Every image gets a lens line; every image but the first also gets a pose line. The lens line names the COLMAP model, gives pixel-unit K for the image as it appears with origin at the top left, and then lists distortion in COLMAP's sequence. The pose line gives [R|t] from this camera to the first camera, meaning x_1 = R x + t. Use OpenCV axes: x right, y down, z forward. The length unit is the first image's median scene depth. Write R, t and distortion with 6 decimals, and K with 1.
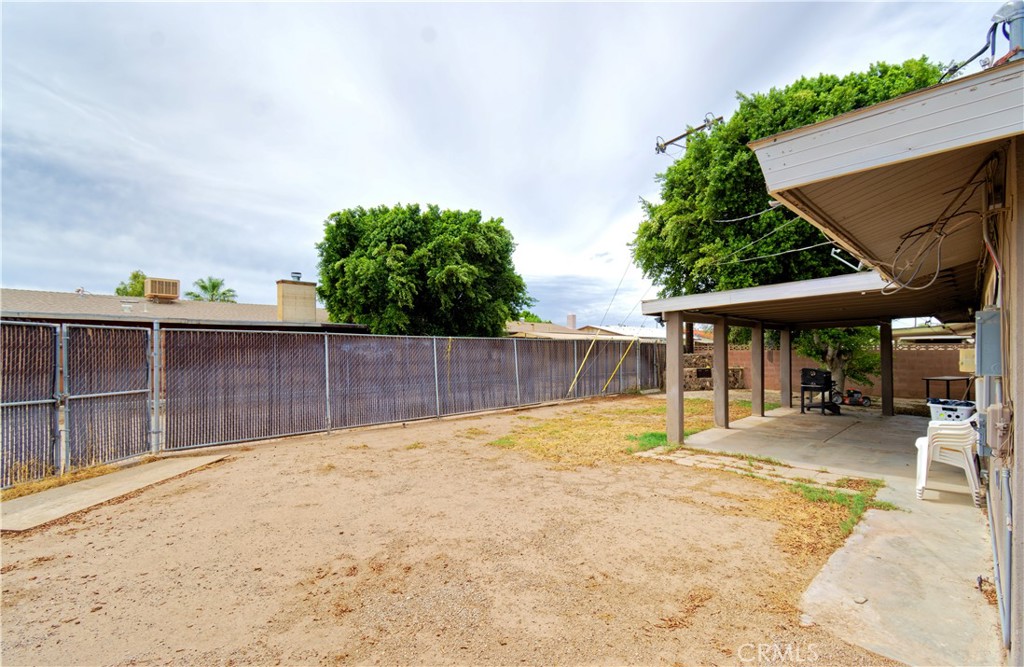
lens RADIAL K [[456.8, 0, 515.6], [0, 456.8, 348.9], [0, 0, 1]] dist [0.008437, -0.003595]
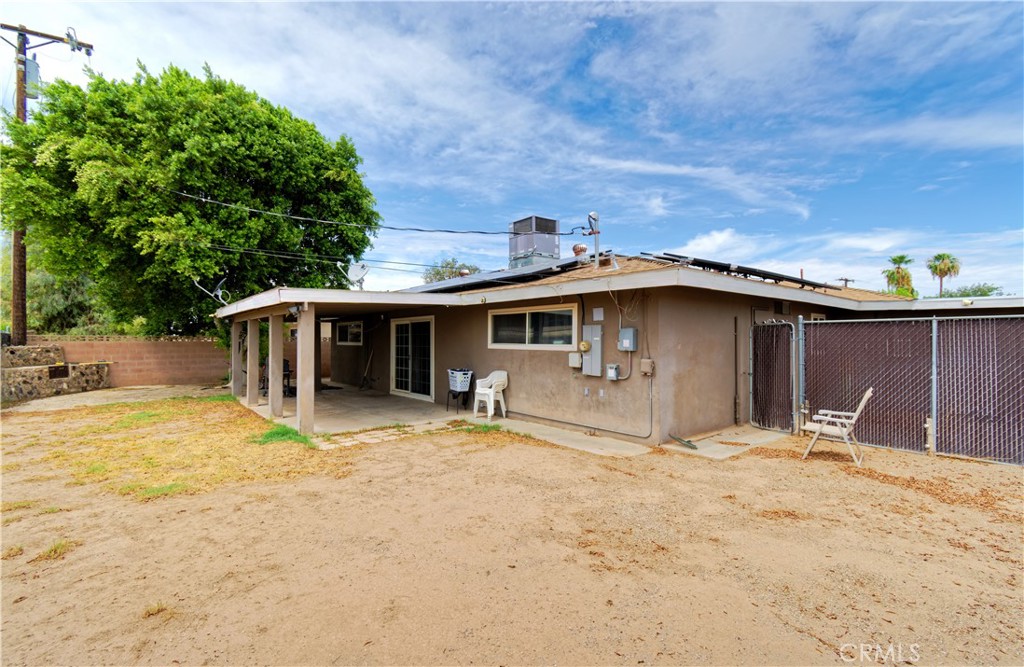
lens RADIAL K [[456.8, 0, 512.0], [0, 456.8, 334.9], [0, 0, 1]] dist [0.008437, -0.003595]
pose [[0.076518, 0.016954, 0.996924, -0.386238], [-0.005233, 0.999848, -0.016602, 0.002269], [-0.997054, -0.003947, 0.076596, 0.304856]]
